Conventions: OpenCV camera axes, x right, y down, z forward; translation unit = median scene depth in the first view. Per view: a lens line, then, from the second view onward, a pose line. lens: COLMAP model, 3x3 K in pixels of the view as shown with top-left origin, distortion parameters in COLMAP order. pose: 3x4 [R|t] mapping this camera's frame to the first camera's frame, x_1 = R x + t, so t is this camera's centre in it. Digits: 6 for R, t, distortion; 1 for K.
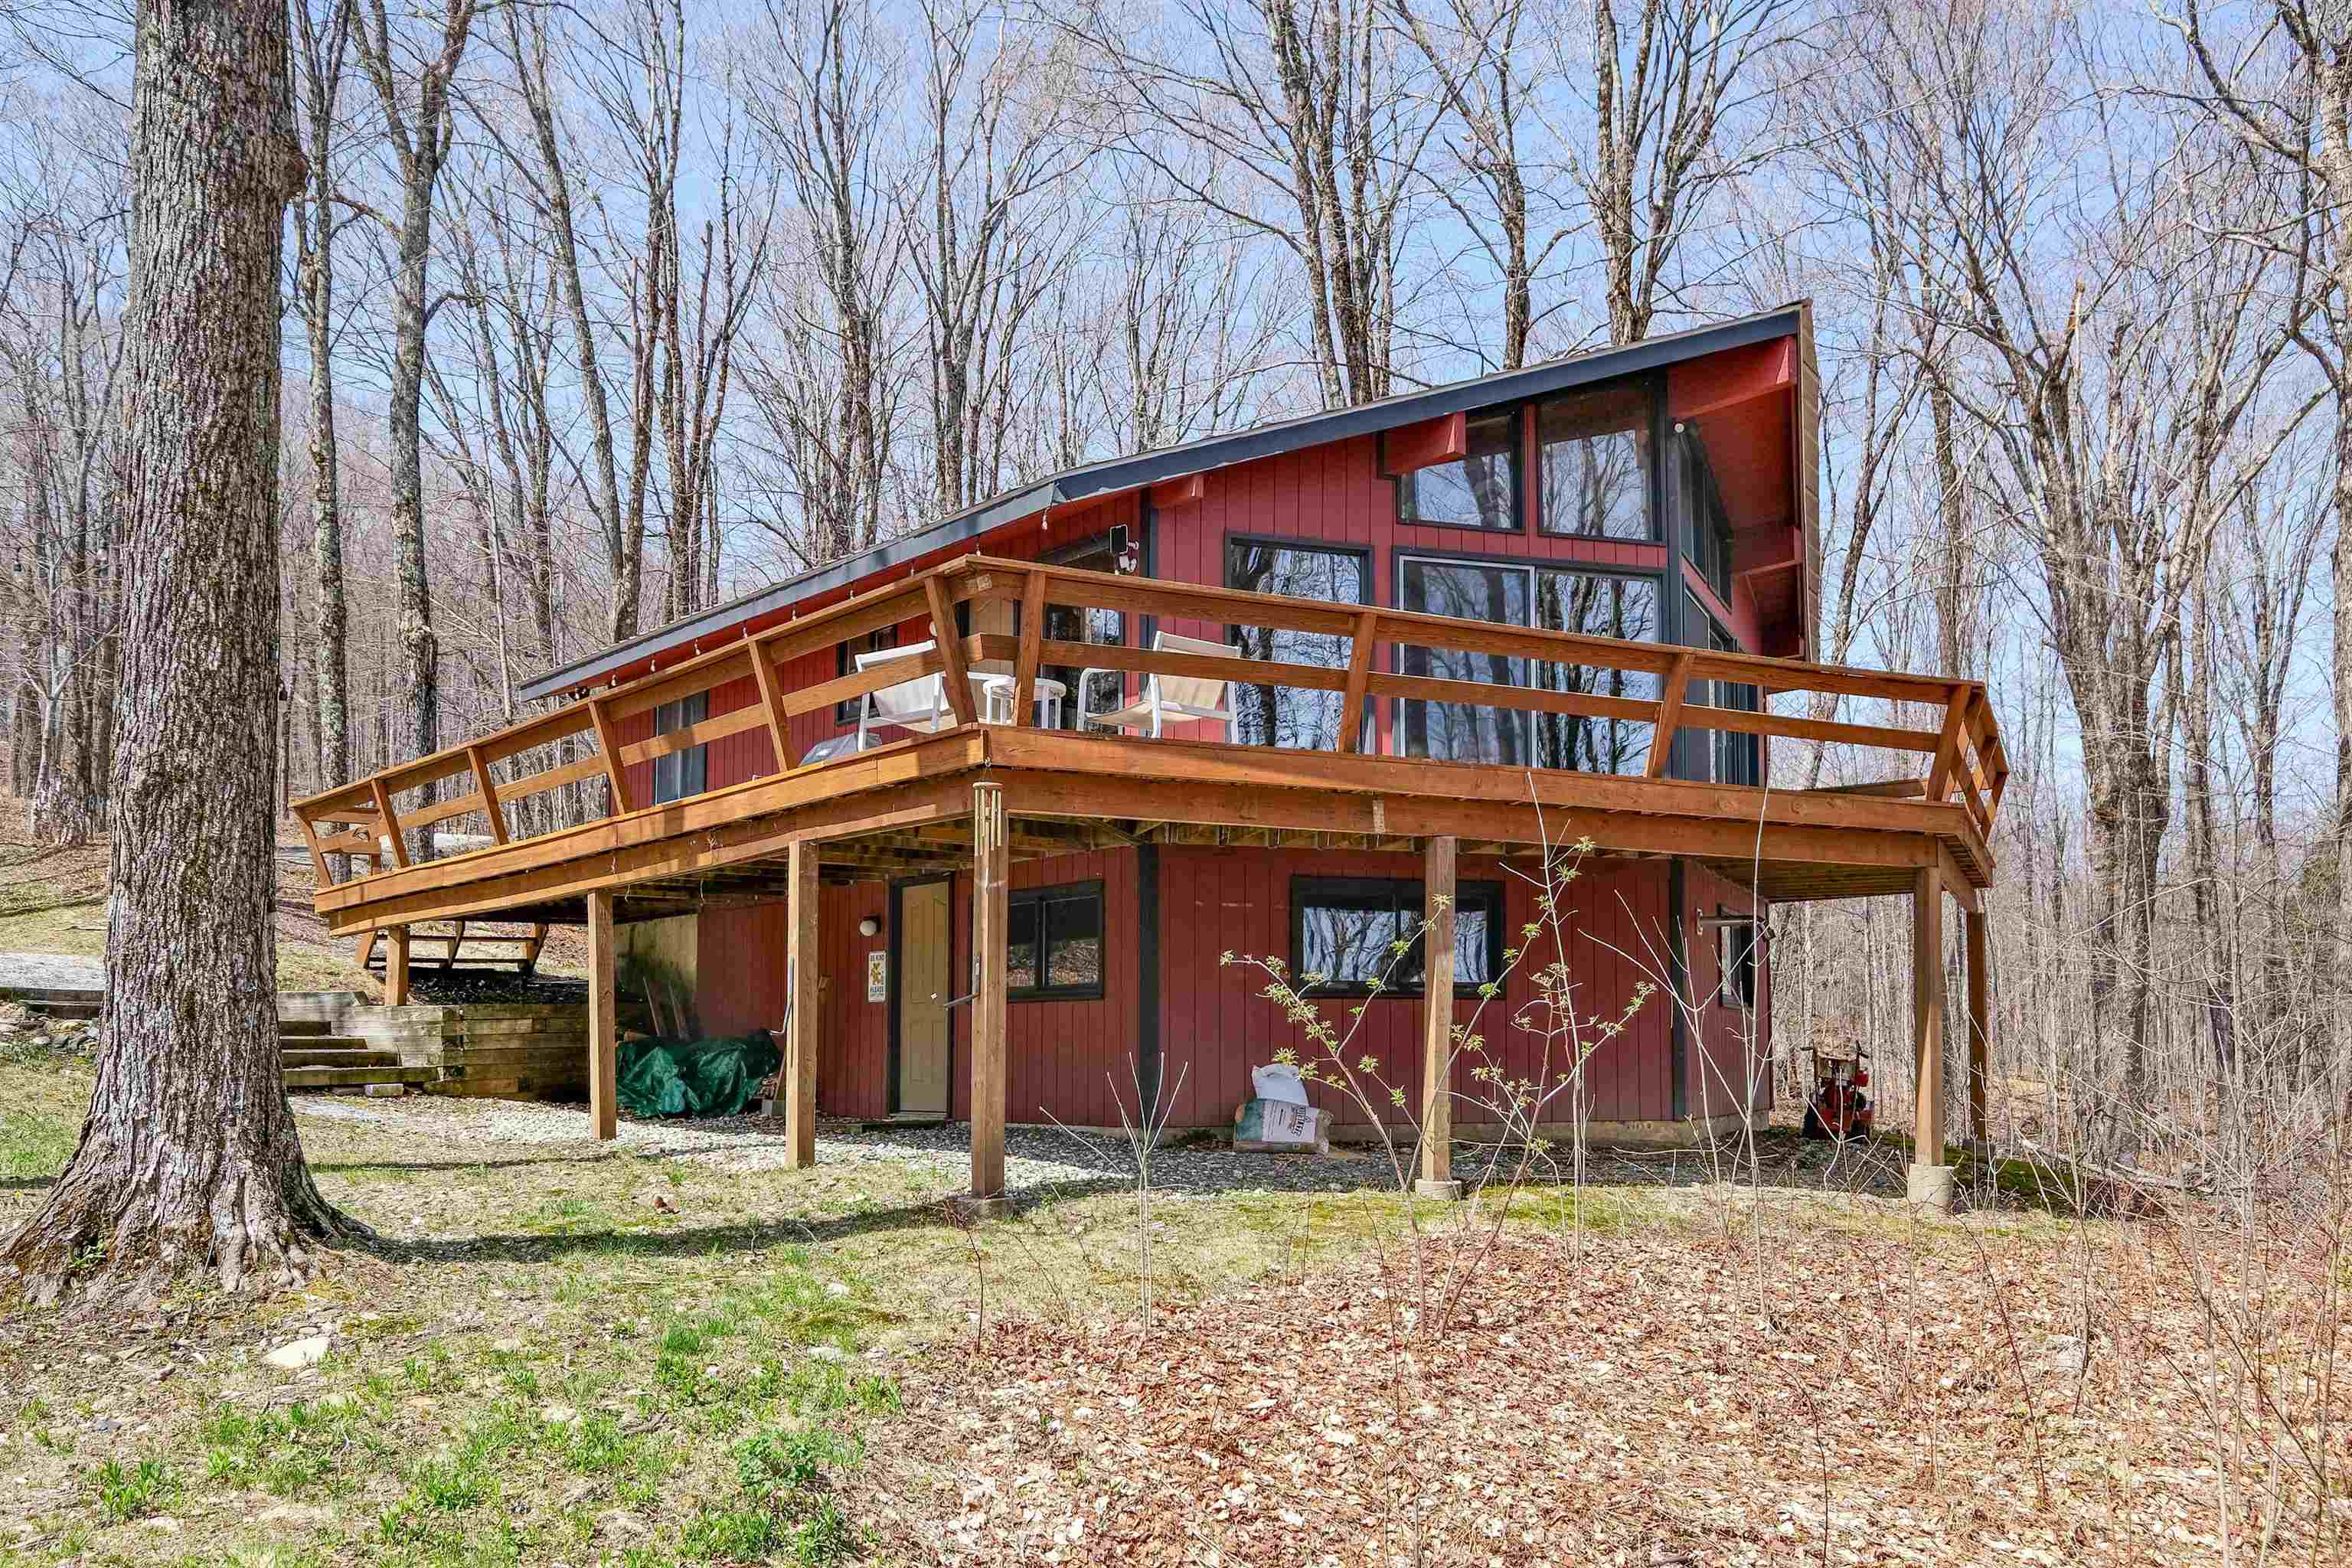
lens RADIAL K [[1898.8, 0, 1175.9], [0, 1898.8, 798.2], [0, 0, 1]] dist [0.000103, 0.006016]
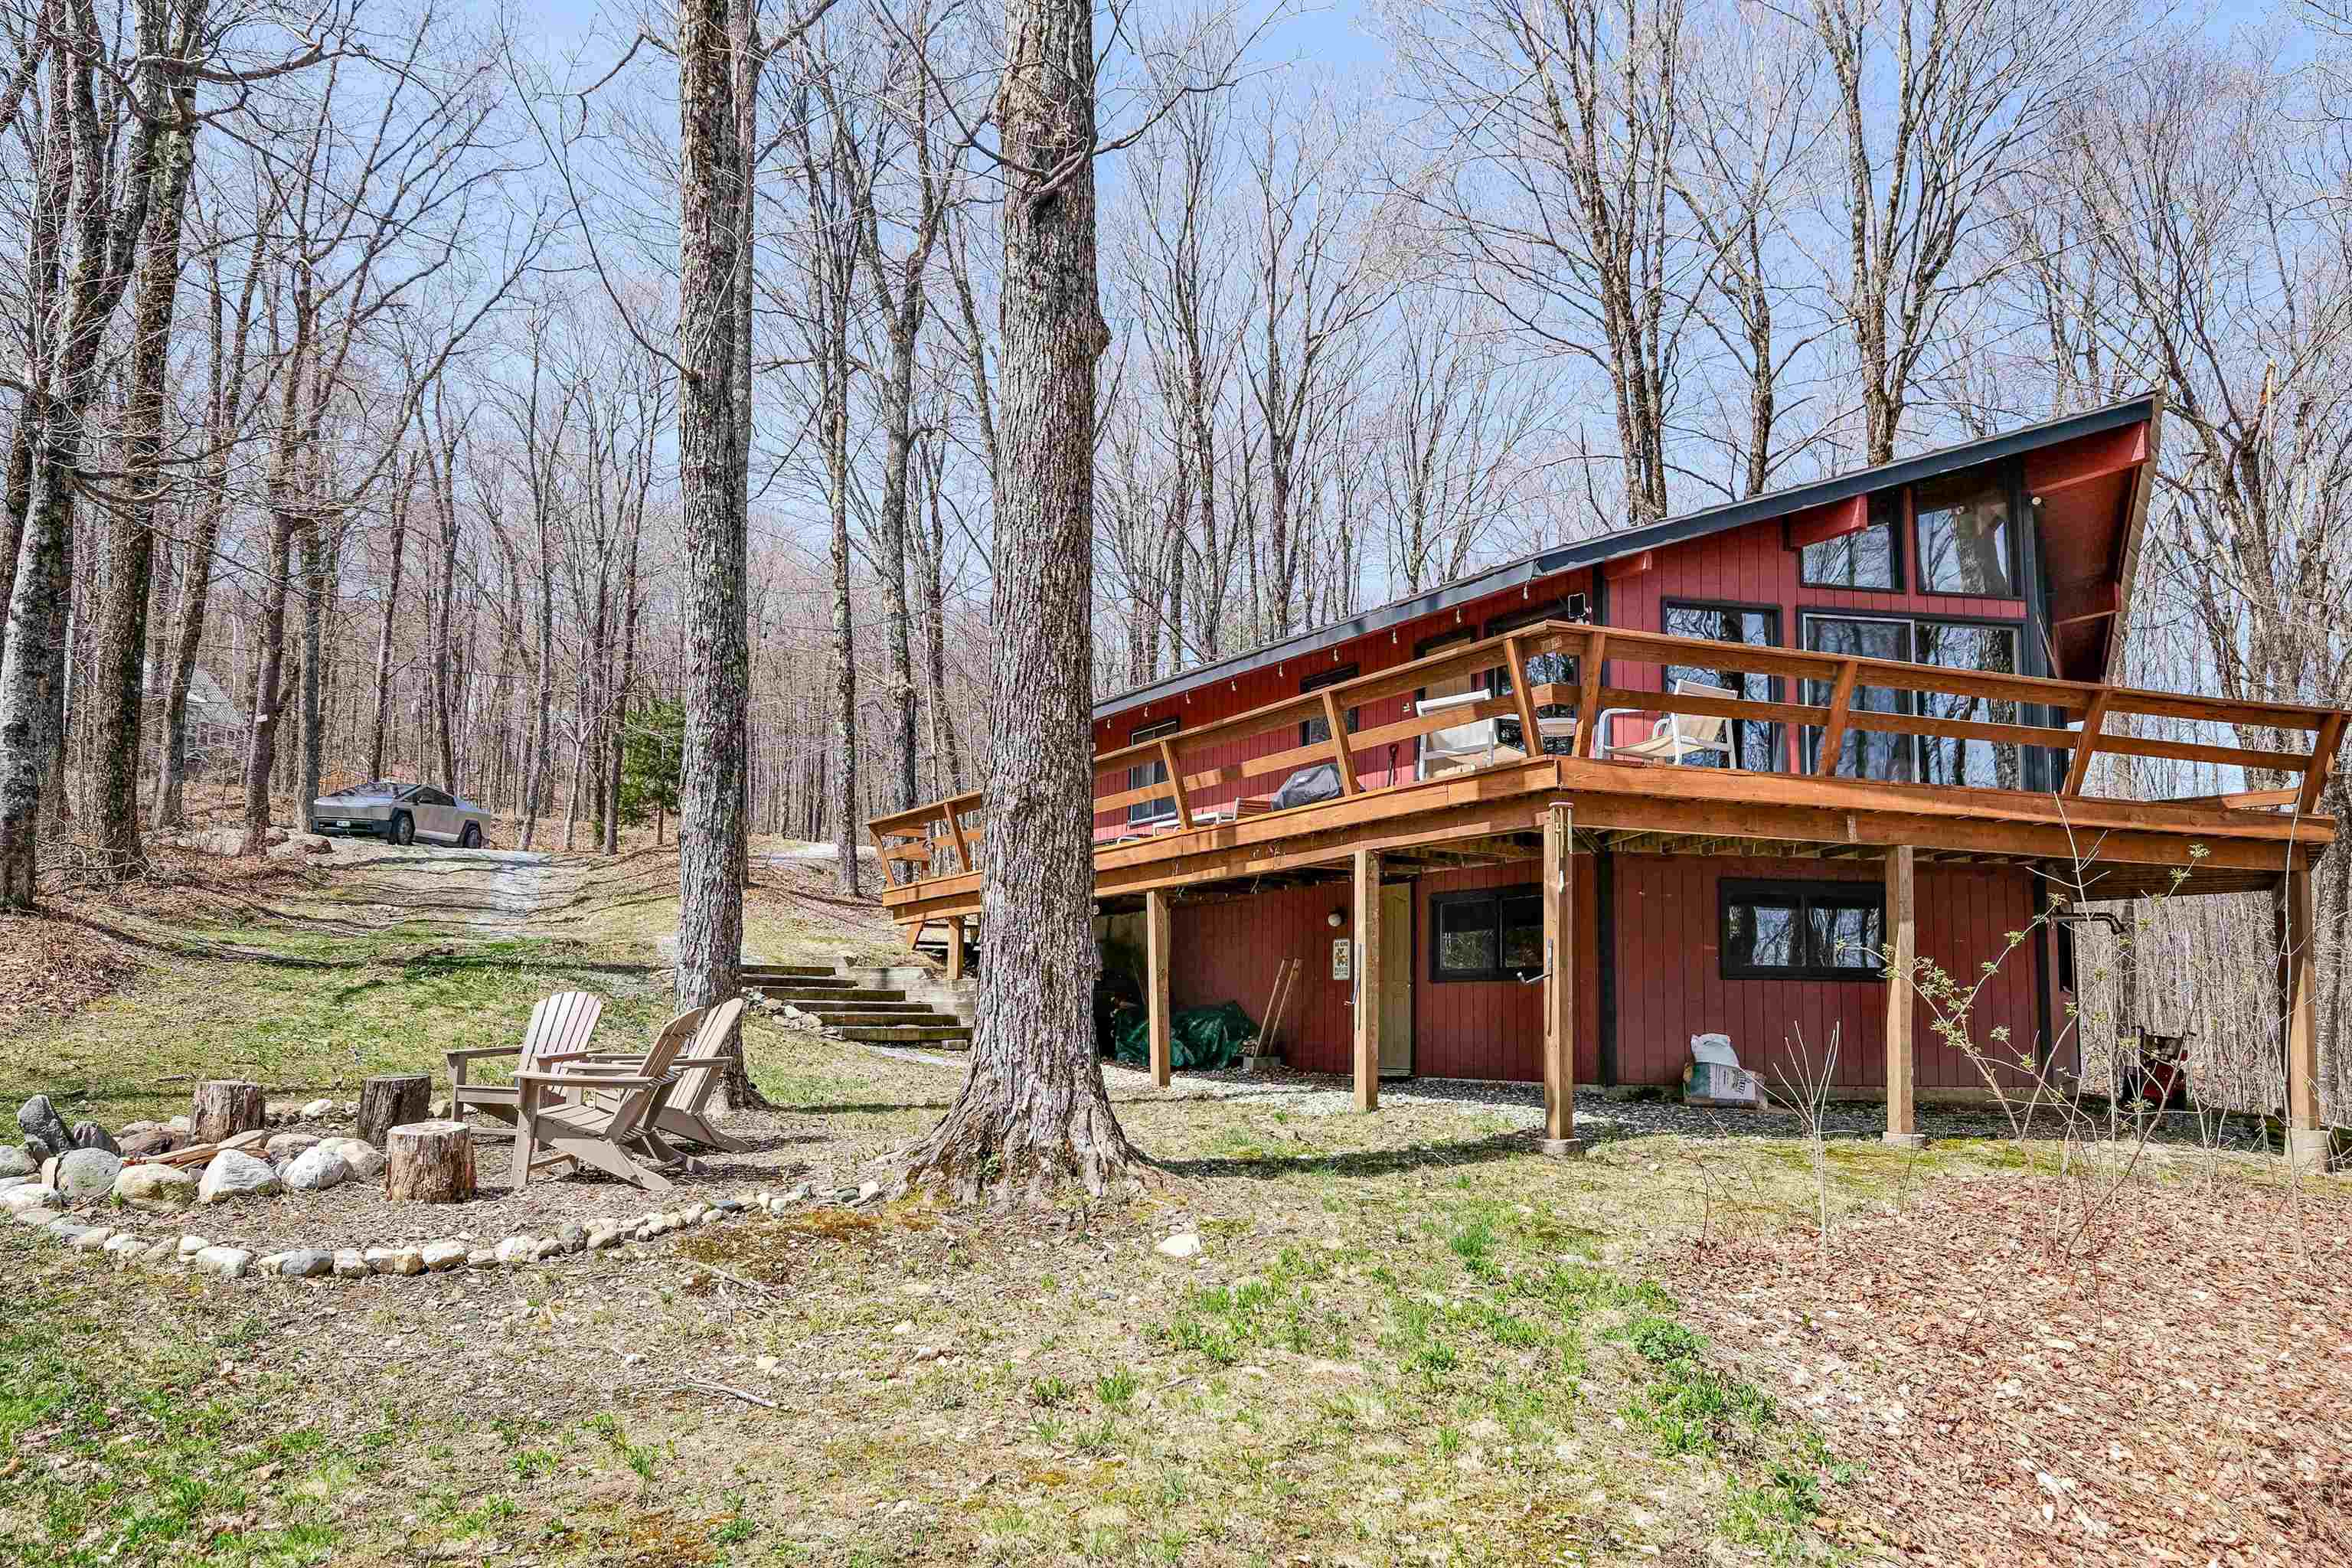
lens RADIAL K [[1544.8, 0, 1170.2], [0, 1544.8, 770.2], [0, 0, 1]] dist [0.004536, -0.001291]
pose [[0.991585, -0.007950, -0.129213, -0.186379], [0.004163, 0.999555, -0.029552, -0.000480], [0.129390, 0.028765, 0.991176, -0.031273]]
